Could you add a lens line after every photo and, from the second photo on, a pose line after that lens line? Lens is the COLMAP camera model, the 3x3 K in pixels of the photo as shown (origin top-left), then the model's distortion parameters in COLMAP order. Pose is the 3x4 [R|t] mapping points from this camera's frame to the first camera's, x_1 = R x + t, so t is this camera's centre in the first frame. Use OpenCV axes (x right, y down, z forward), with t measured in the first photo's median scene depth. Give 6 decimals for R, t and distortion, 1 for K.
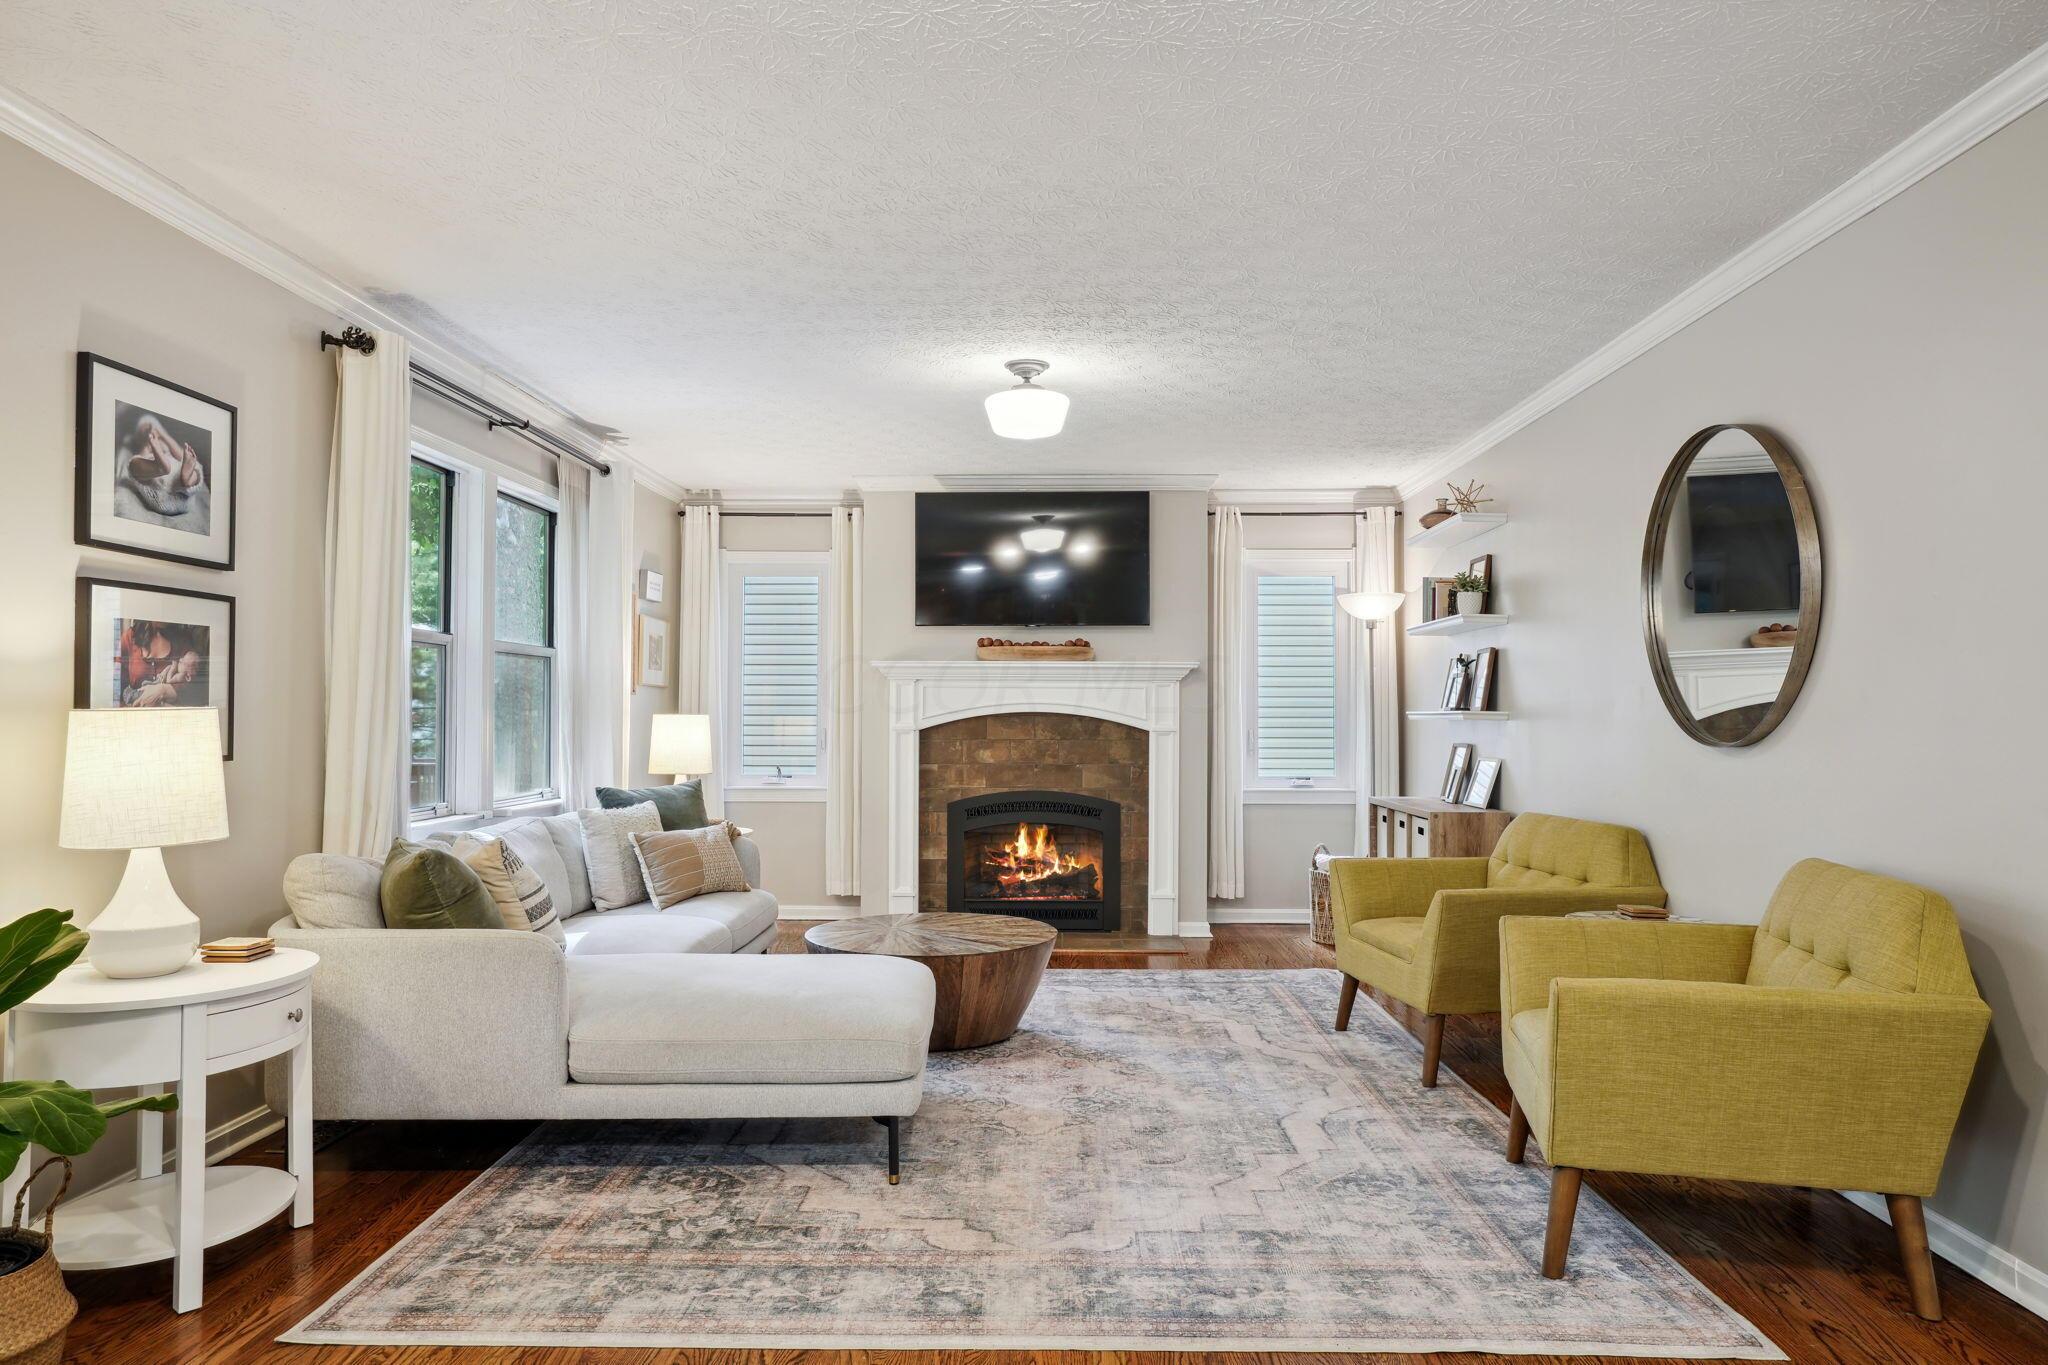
lens RADIAL K [[1332.7, 0, 1026.8], [0, 1332.7, 685.6], [0, 0, 1]] dist [-0.025216, 0.034703]
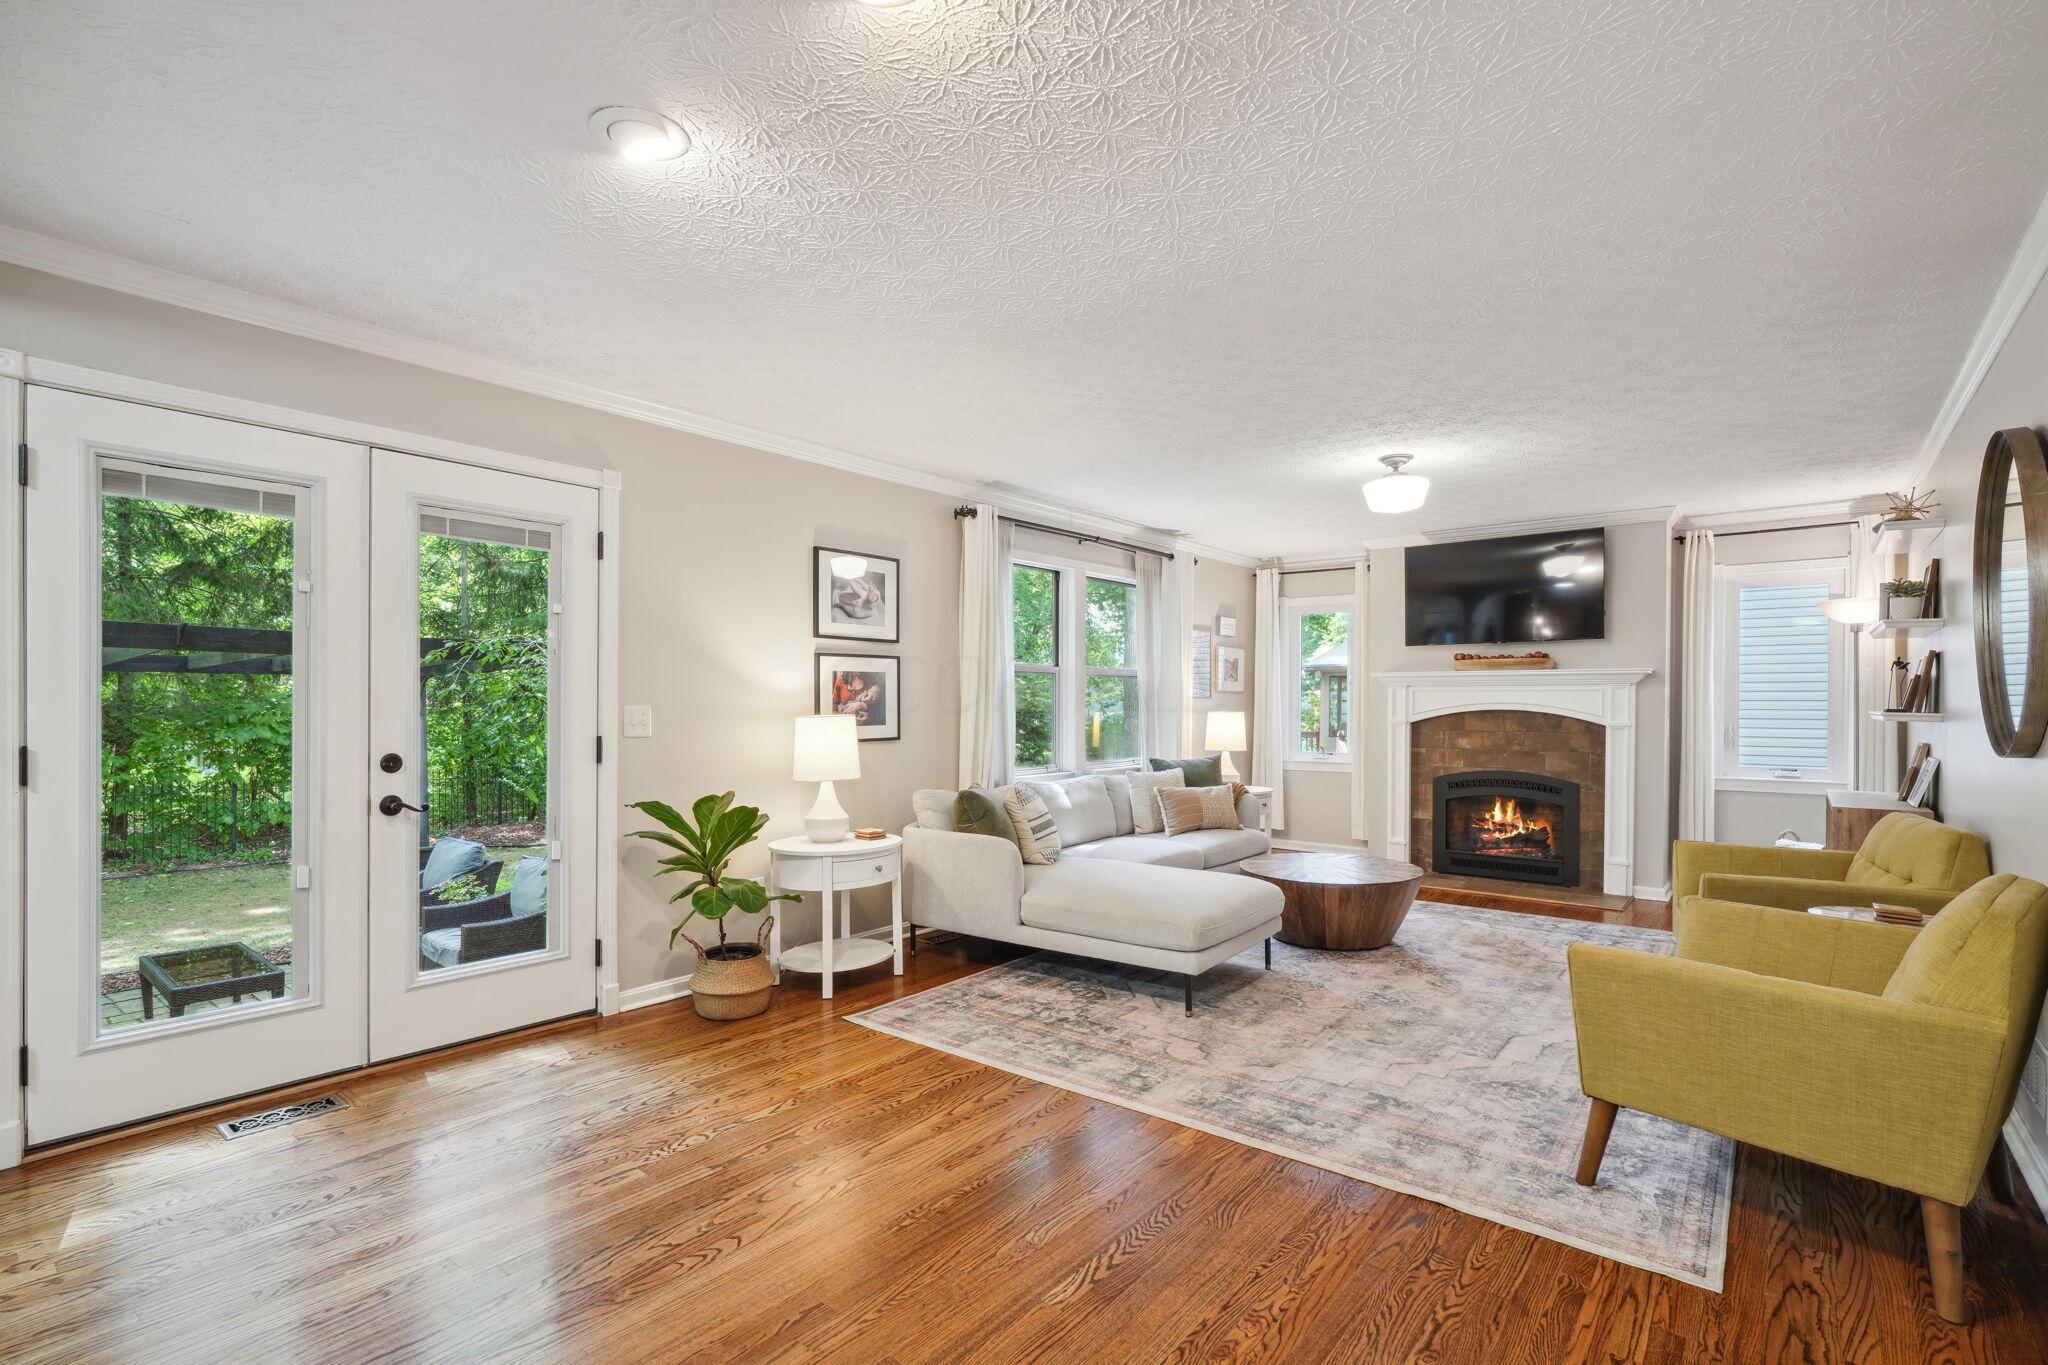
lens RADIAL K [[936.0, 0, 1015.9], [0, 936.0, 710.6], [0, 0, 1]] dist [-0.004651, 0.000039]
pose [[0.795817, 0.002765, -0.605531, 0.357042], [0.015102, 0.999588, 0.024411, -0.016788], [0.605349, -0.028572, 0.795447, 0.000548]]
